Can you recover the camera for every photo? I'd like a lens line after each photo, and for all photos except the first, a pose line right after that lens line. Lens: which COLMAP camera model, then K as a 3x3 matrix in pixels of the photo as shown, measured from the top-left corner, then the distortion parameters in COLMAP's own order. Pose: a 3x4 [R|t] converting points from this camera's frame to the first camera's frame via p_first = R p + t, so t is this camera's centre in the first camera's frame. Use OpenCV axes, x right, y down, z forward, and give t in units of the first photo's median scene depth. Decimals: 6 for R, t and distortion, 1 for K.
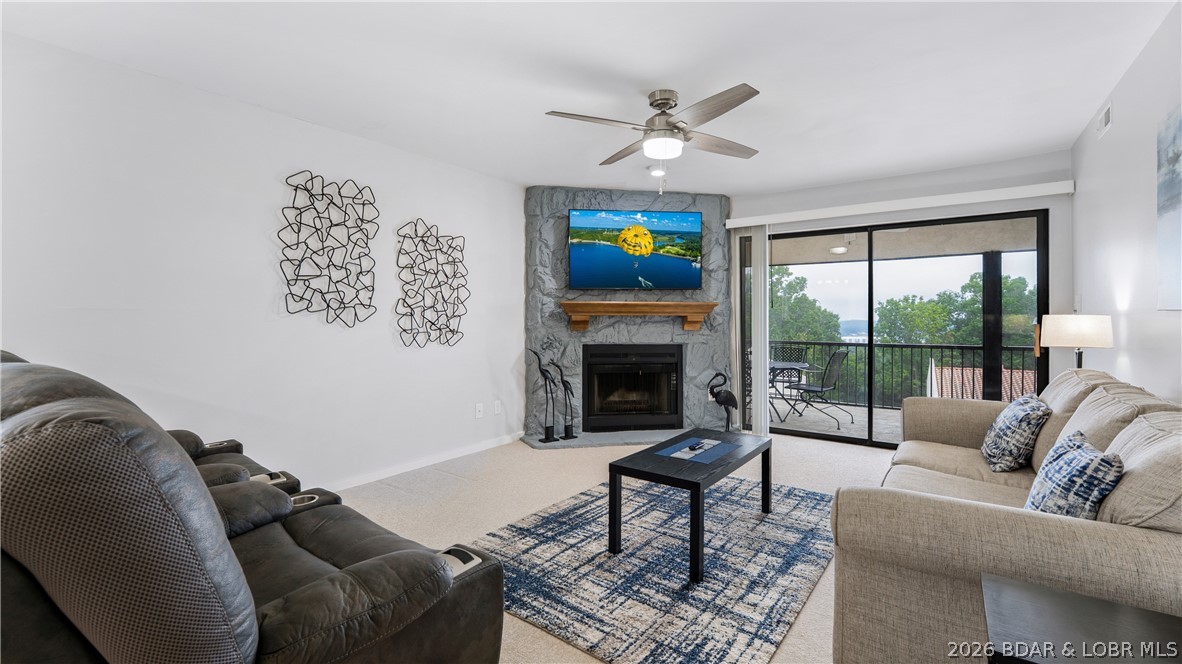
lens RADIAL K [[494.0, 0, 594.8], [0, 494.0, 325.1], [0, 0, 1]] dist [-0.020004, -0.000065]
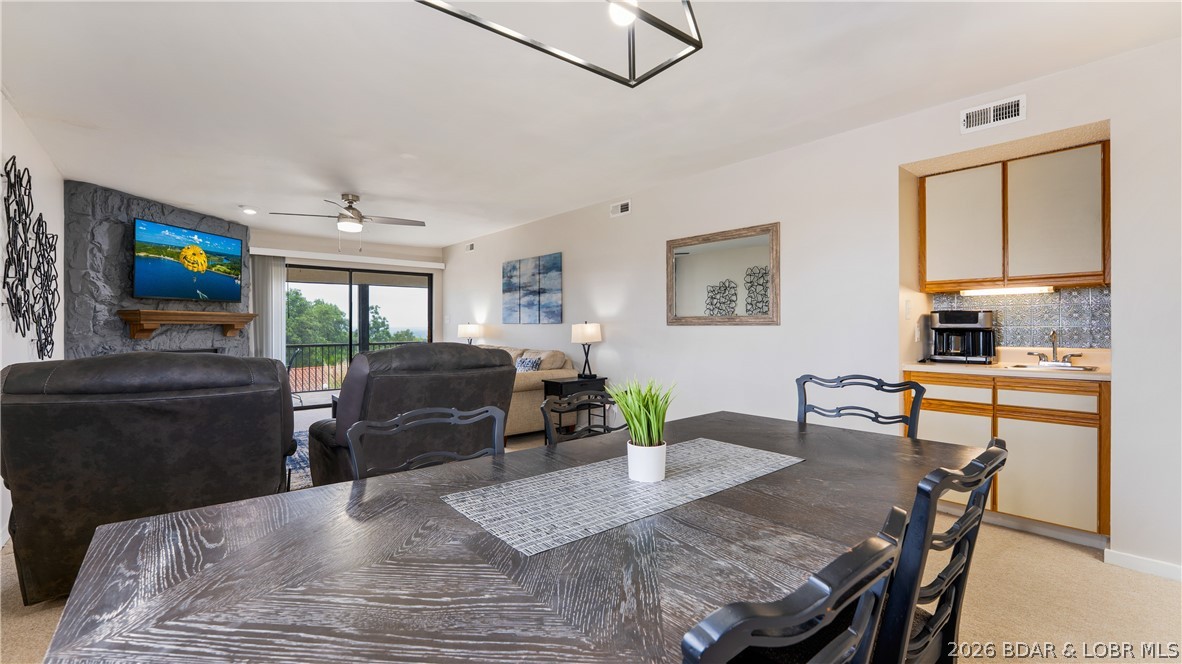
lens RADIAL K [[502.6, 0, 591.0], [0, 502.6, 332.0], [0, 0, 1]] dist [-0.020563, -0.000064]
pose [[0.228414, -0.013231, 0.973474, -0.796415], [0.013881, 0.999850, 0.010333, -0.000318], [-0.973465, 0.011153, 0.228564, -0.124713]]
